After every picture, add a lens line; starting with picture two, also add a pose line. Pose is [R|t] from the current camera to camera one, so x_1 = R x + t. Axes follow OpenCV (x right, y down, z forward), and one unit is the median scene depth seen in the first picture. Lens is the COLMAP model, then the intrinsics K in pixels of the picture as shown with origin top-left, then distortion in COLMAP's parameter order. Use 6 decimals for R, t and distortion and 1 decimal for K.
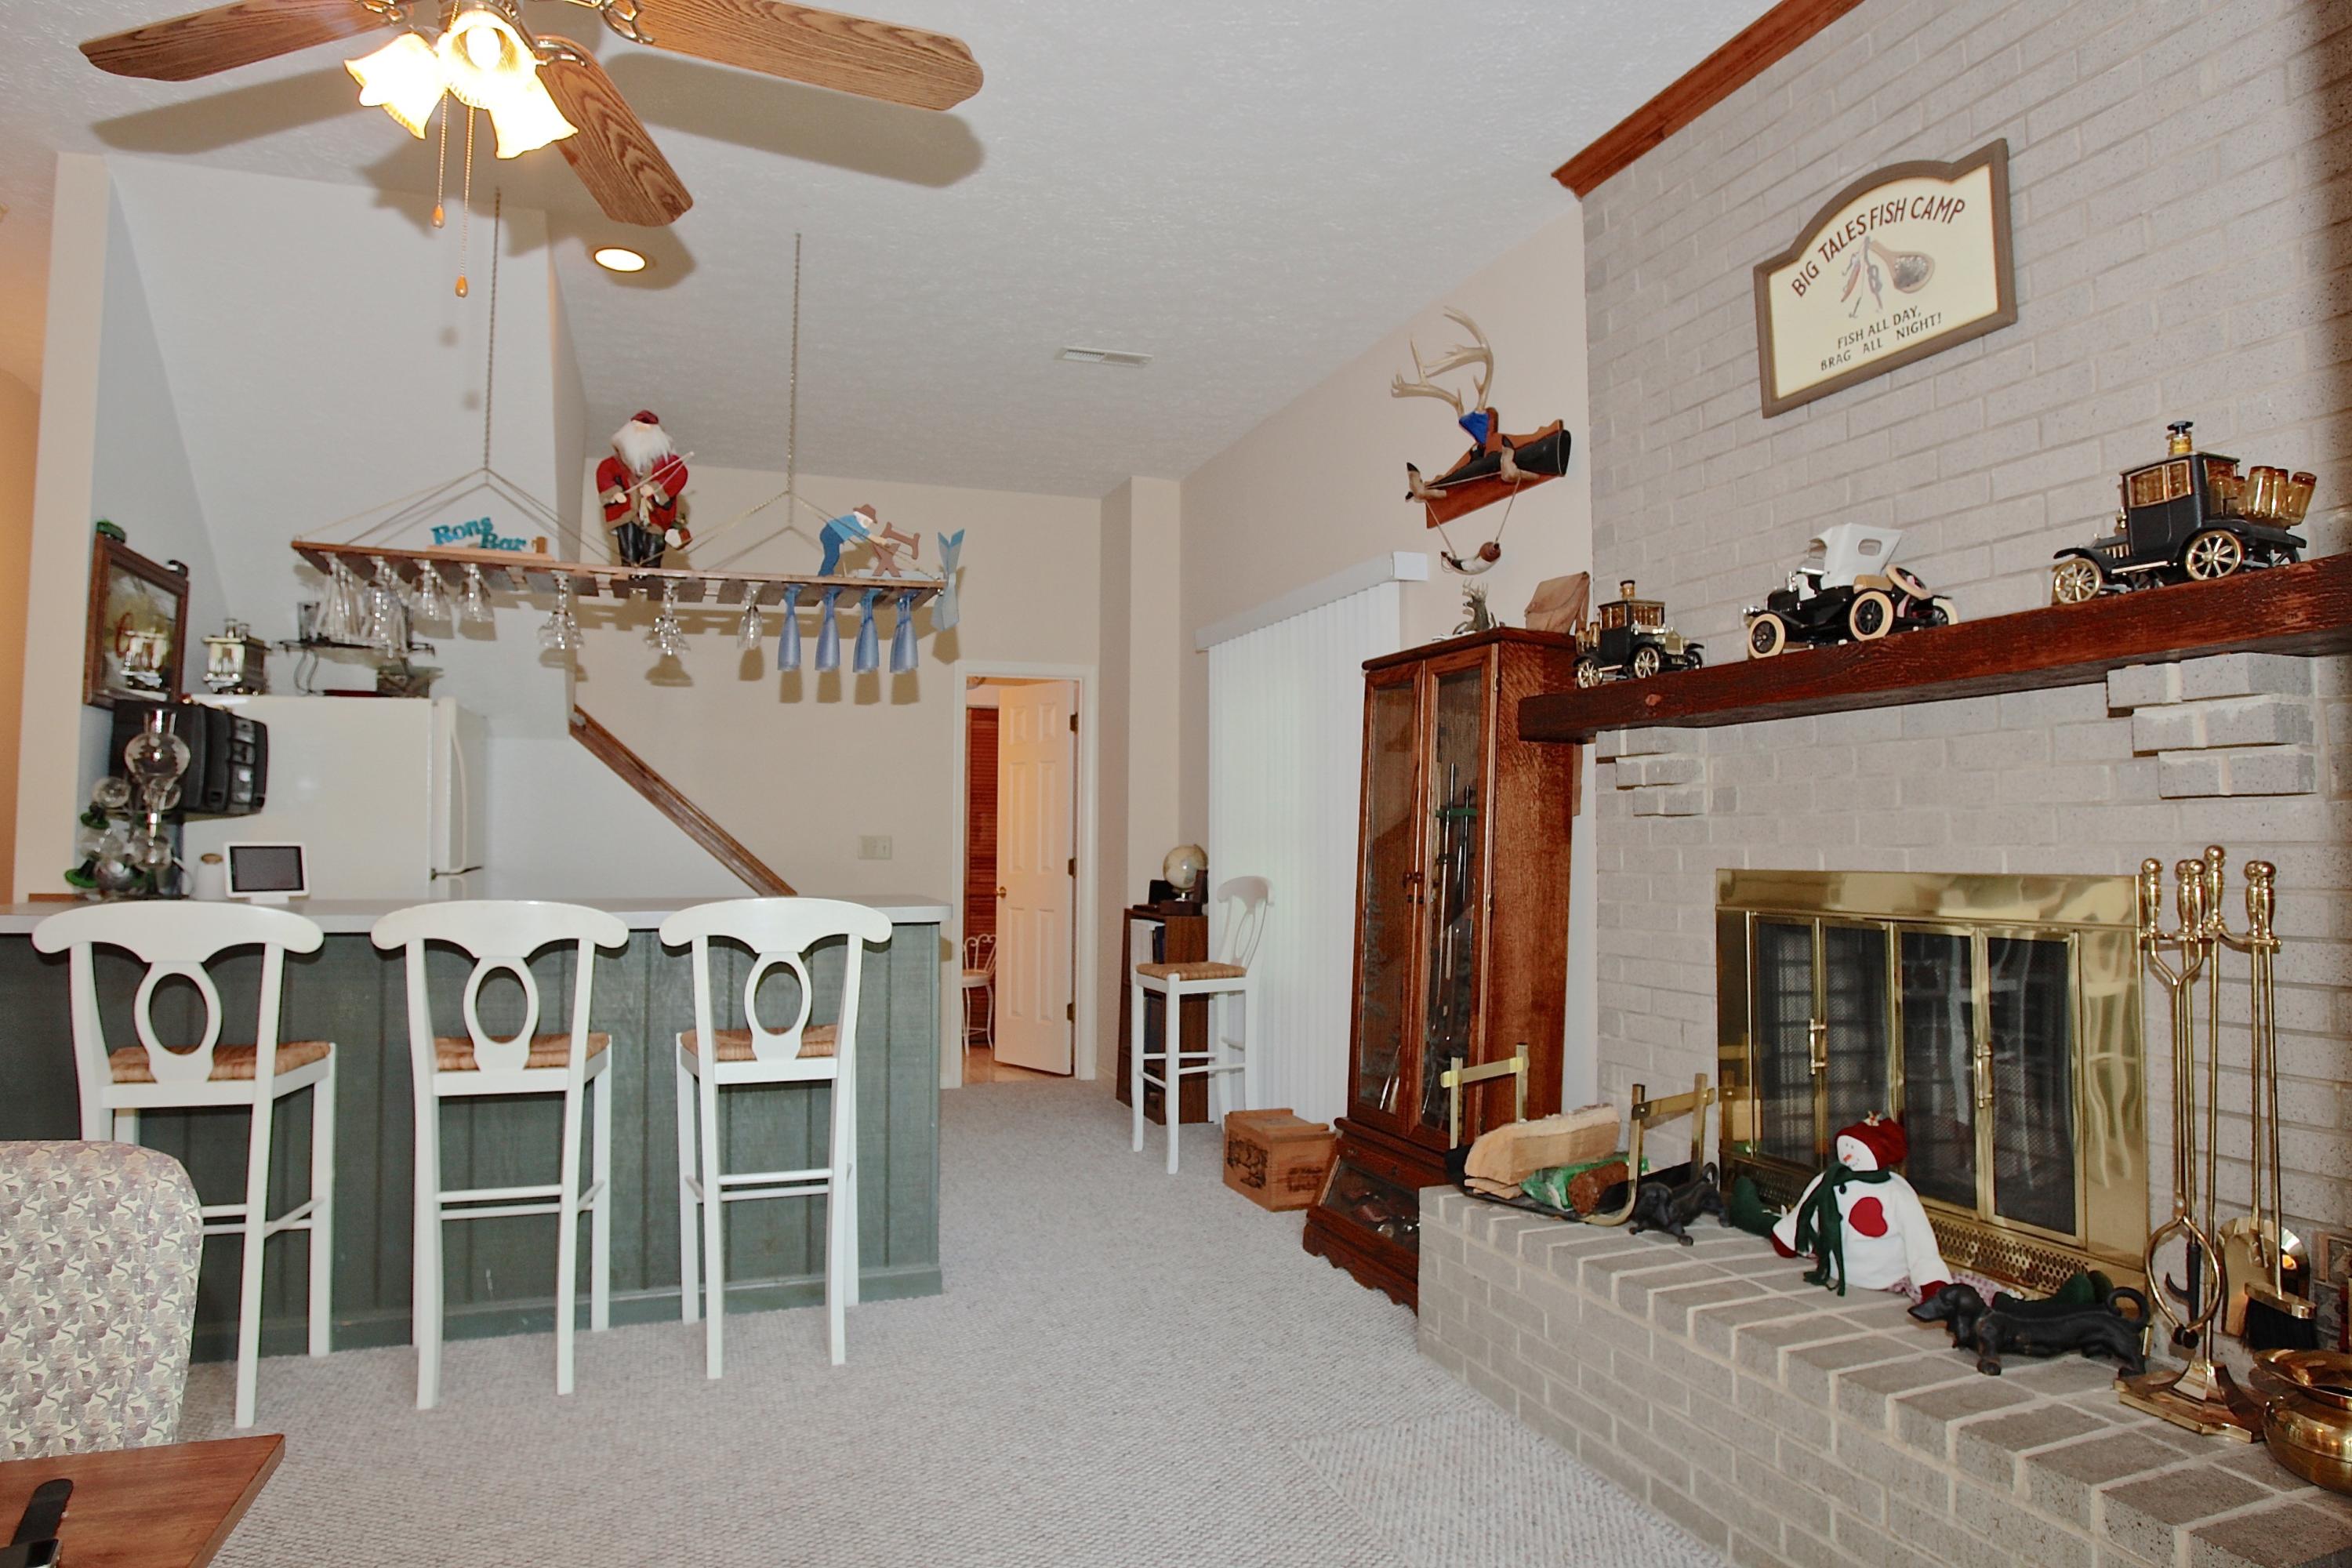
lens RADIAL K [[1370.8, 0, 1176.0], [0, 1370.8, 784.0], [0, 0, 1]] dist [-0.095096, 0.043412]
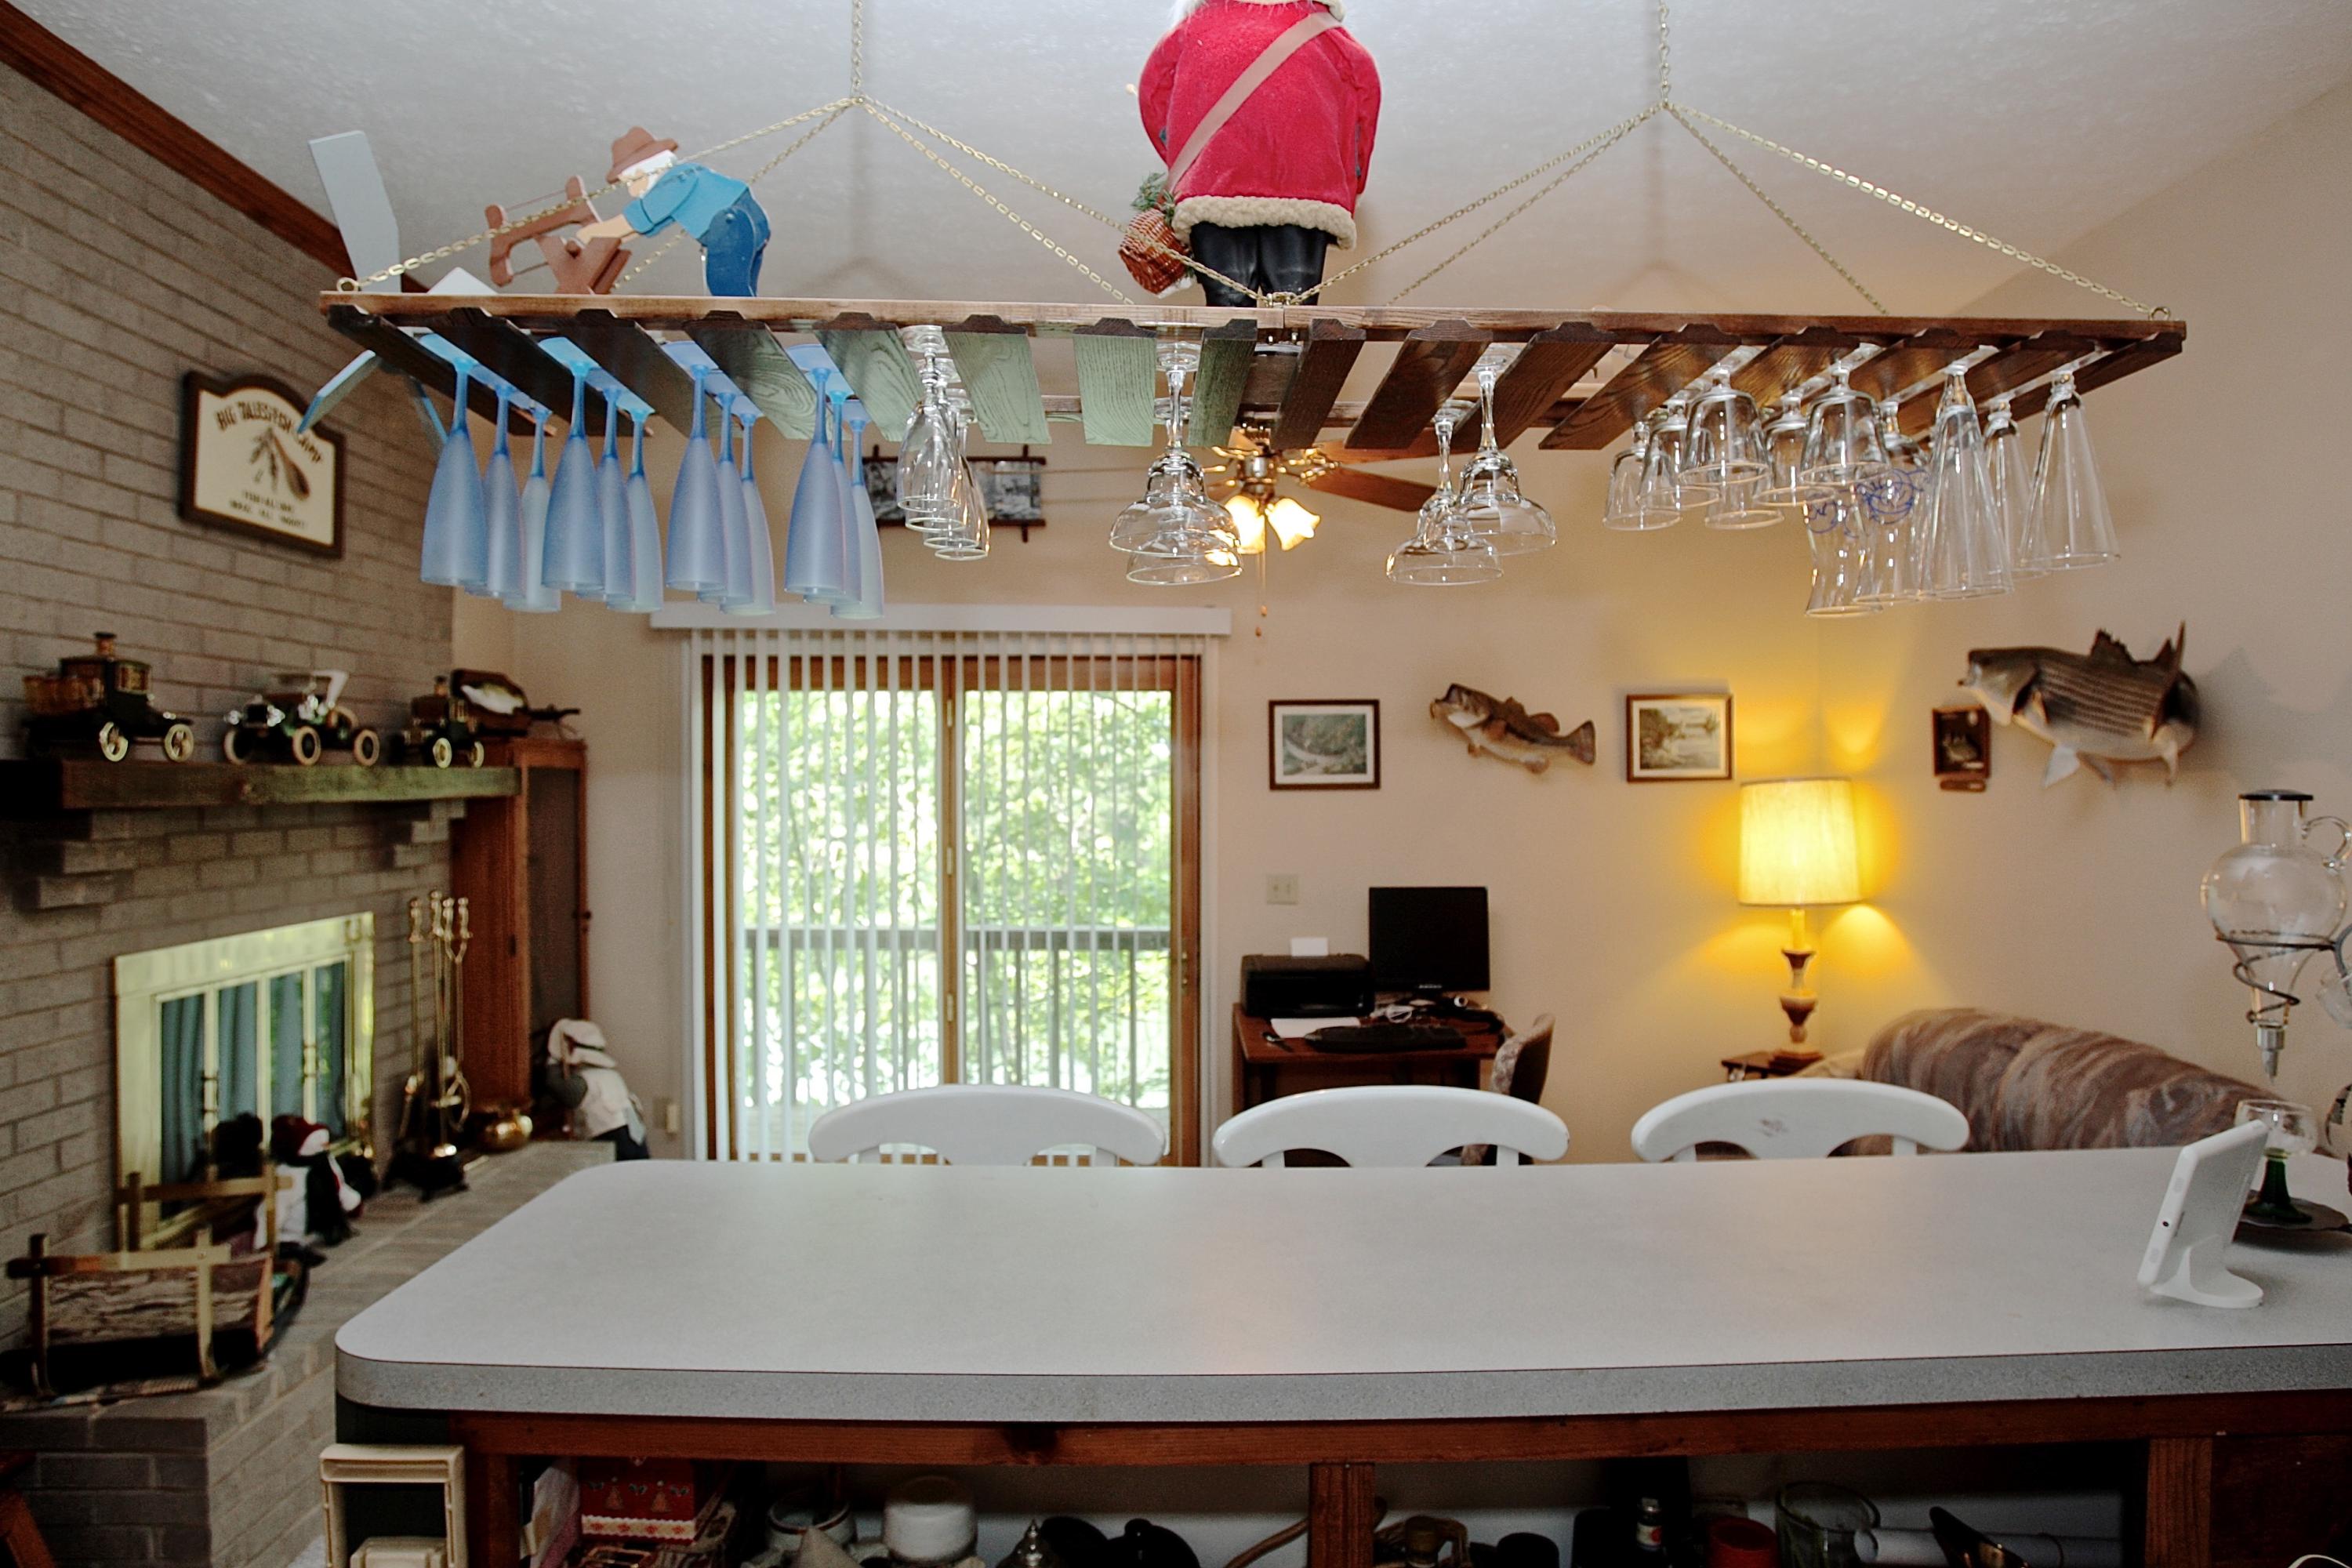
lens RADIAL K [[1370.8, 0, 1176.0], [0, 1370.8, 784.0], [0, 0, 1]] dist [-0.095096, 0.043412]
pose [[-0.947214, -0.000510, 0.320600, -0.684228], [-0.014167, 0.999089, -0.040267, -0.037806], [-0.320287, -0.042683, -0.946358, 1.881414]]
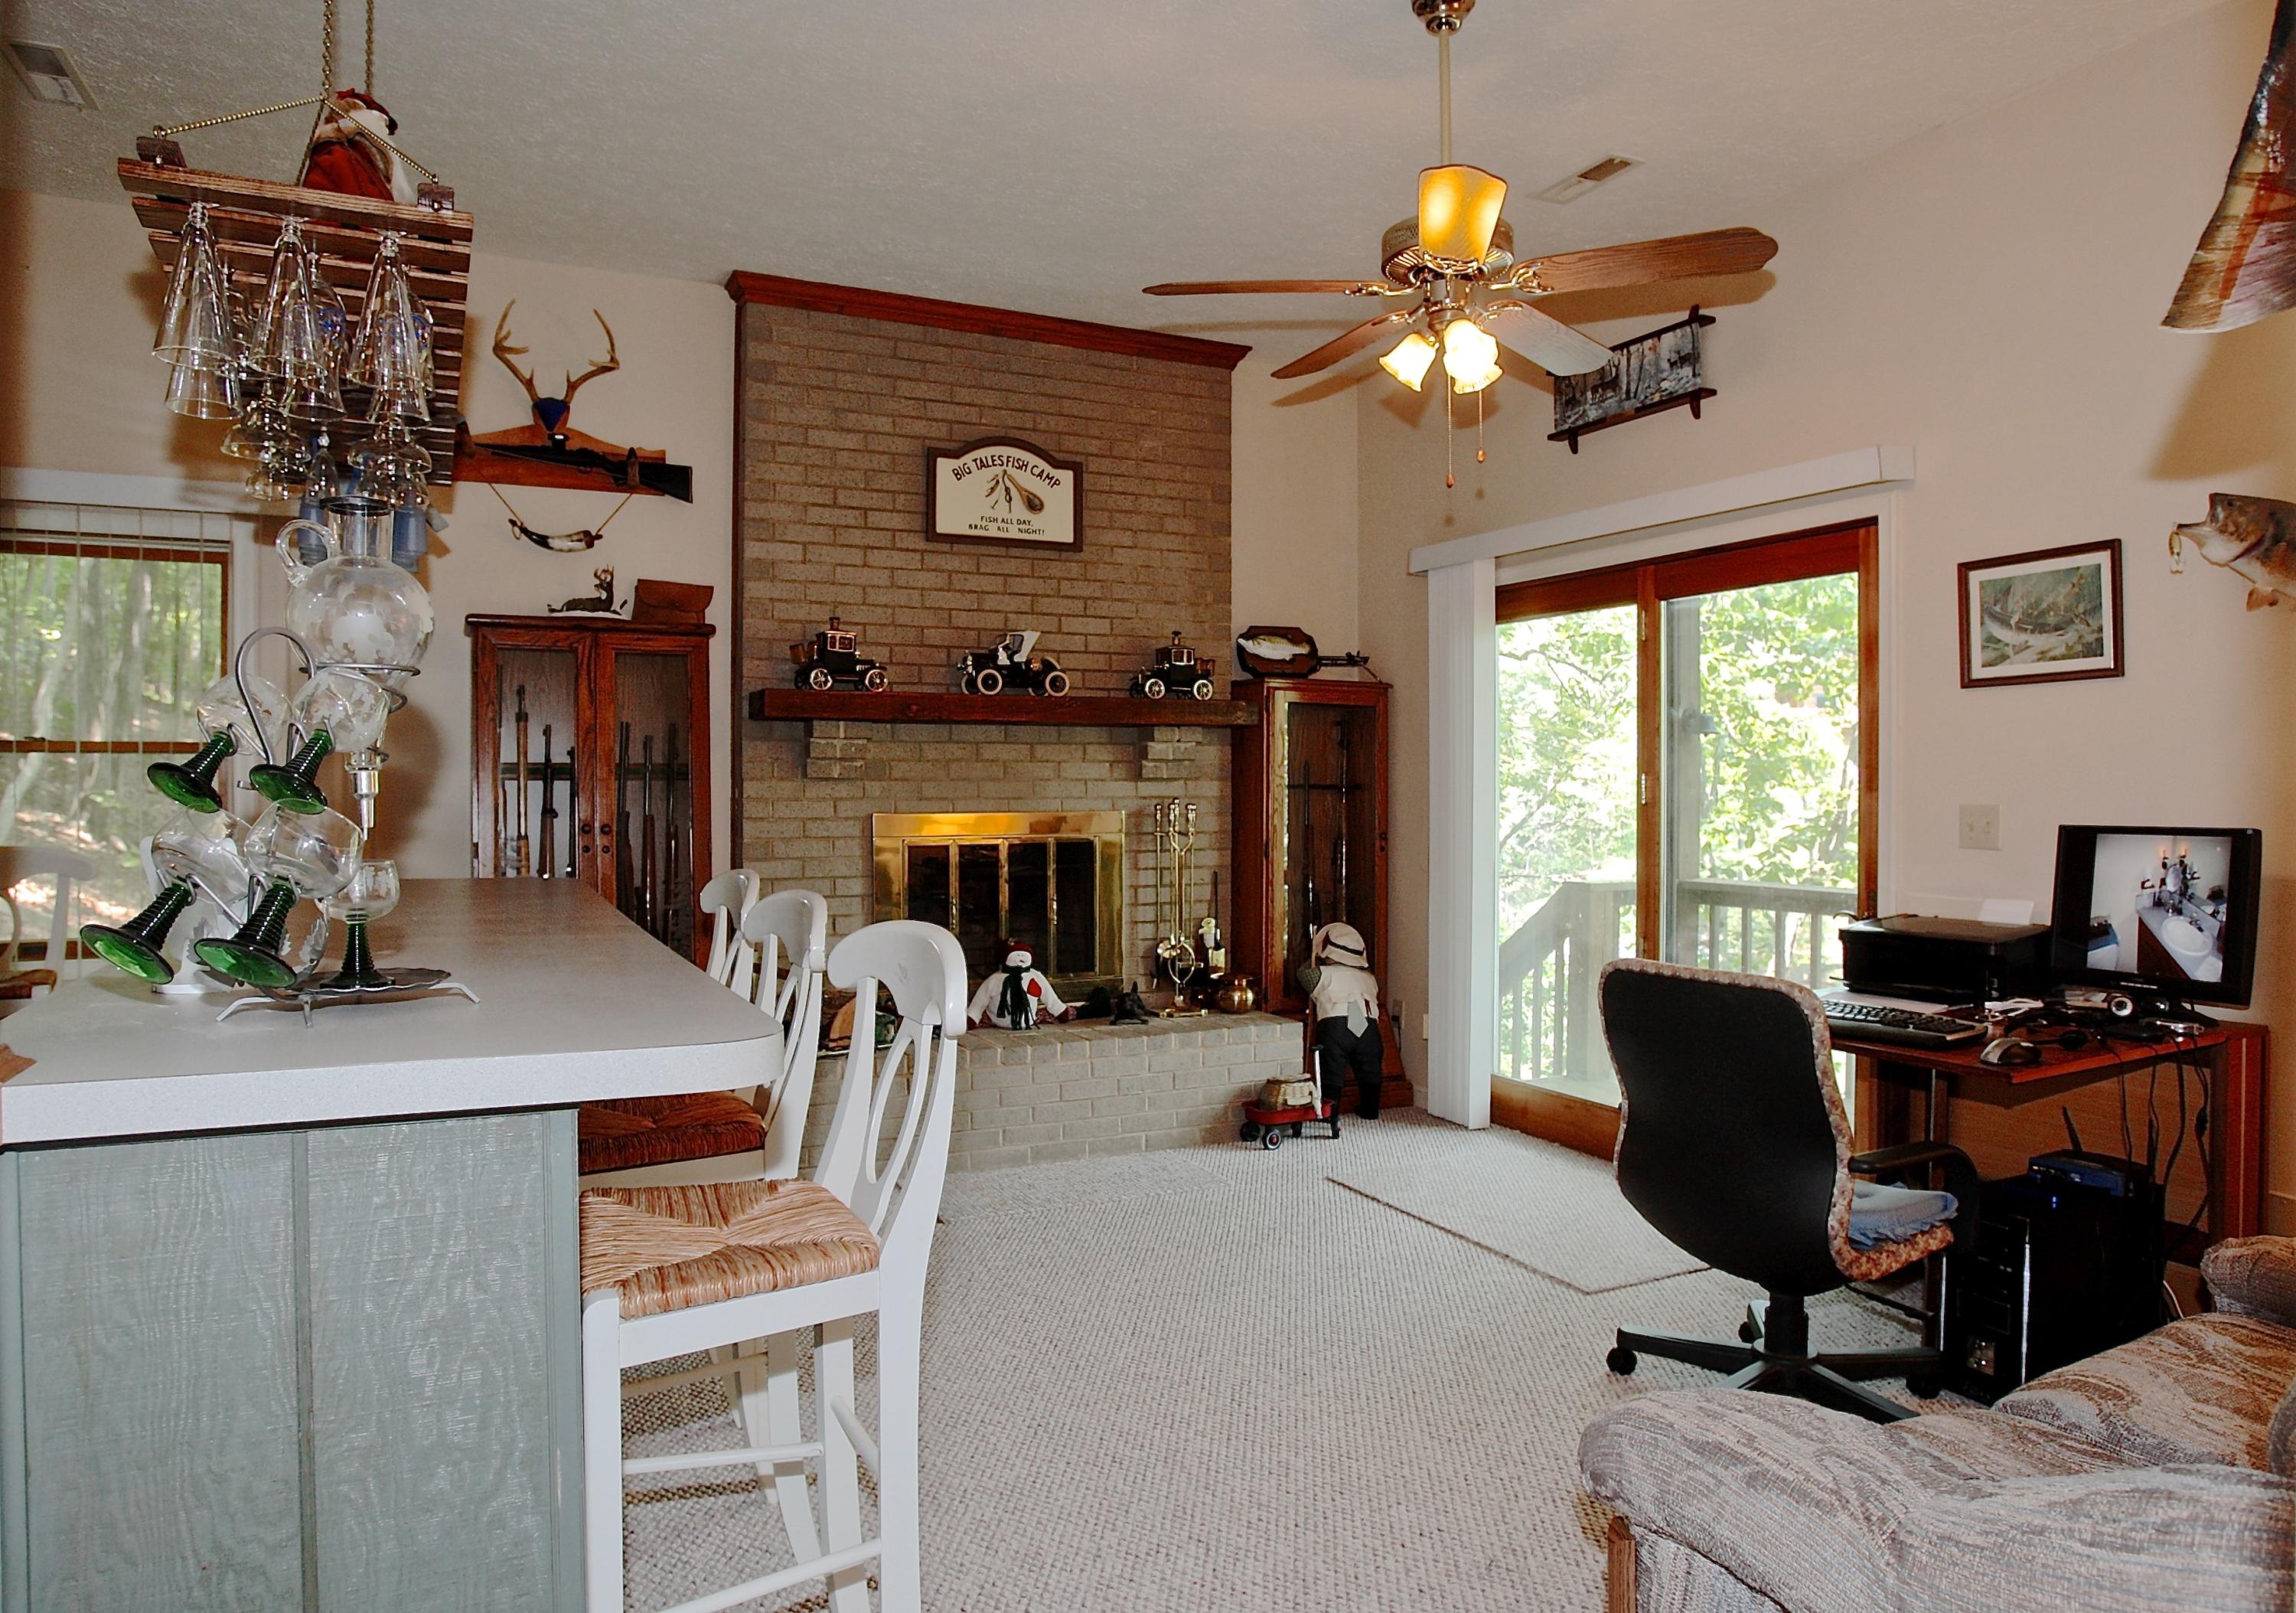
lens RADIAL K [[1447.6, 0, 1148.0], [0, 1447.6, 806.5], [0, 0, 1]] dist [-0.098385, 0.070069]
pose [[-0.110916, -0.012835, 0.993747, -1.489904], [-0.042483, 0.999064, 0.008162, 0.030403], [-0.992921, -0.041312, -0.111358, 1.001744]]
